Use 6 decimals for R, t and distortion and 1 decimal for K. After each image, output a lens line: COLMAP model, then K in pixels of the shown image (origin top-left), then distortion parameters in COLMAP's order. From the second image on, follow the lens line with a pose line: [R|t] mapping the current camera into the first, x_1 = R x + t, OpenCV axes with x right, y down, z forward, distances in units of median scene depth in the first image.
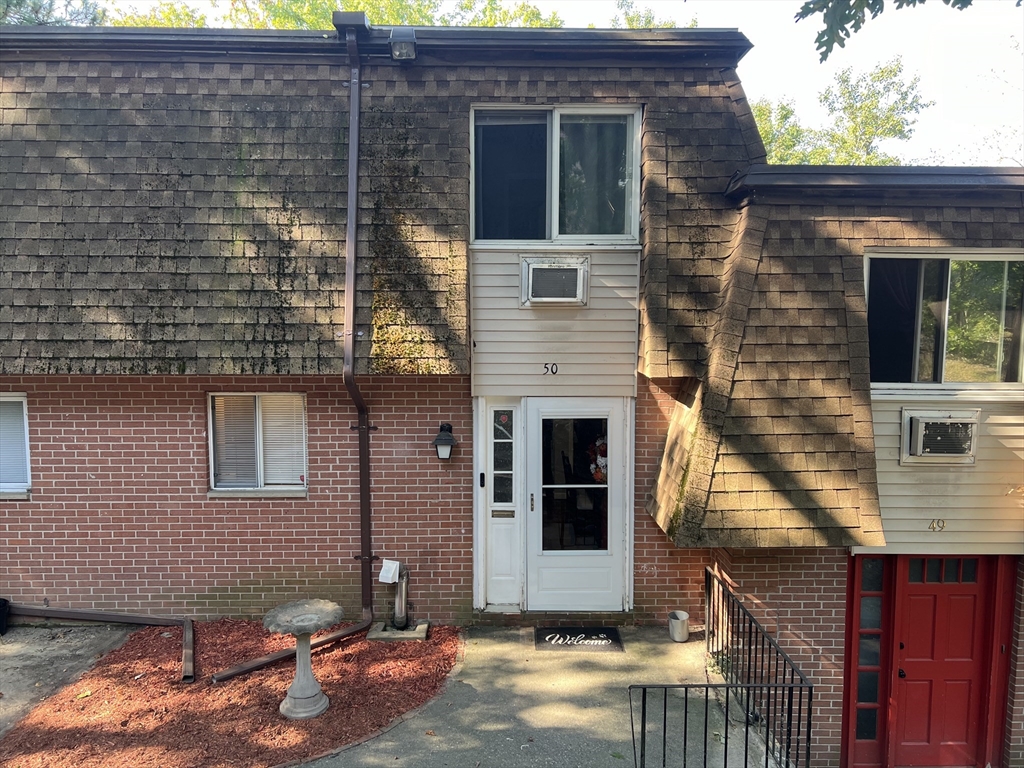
lens RADIAL K [[786.3, 0, 511.3], [0, 786.3, 377.0], [0, 0, 1]] dist [0.033578, -0.022651]
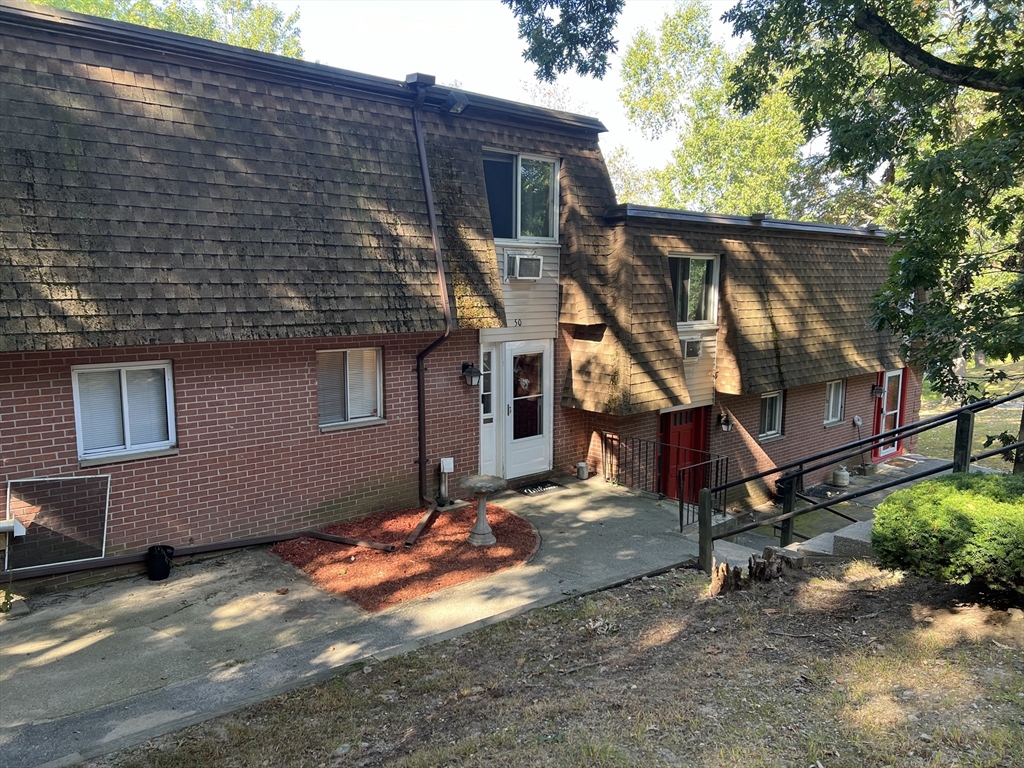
lens RADIAL K [[786.3, 0, 511.7], [0, 786.3, 386.5], [0, 0, 1]] dist [0.033578, -0.022651]
pose [[0.748785, -0.089271, 0.656774, -1.040447], [0.050201, 0.995681, 0.078101, -0.006843], [-0.660909, -0.025510, 0.750032, -0.172668]]
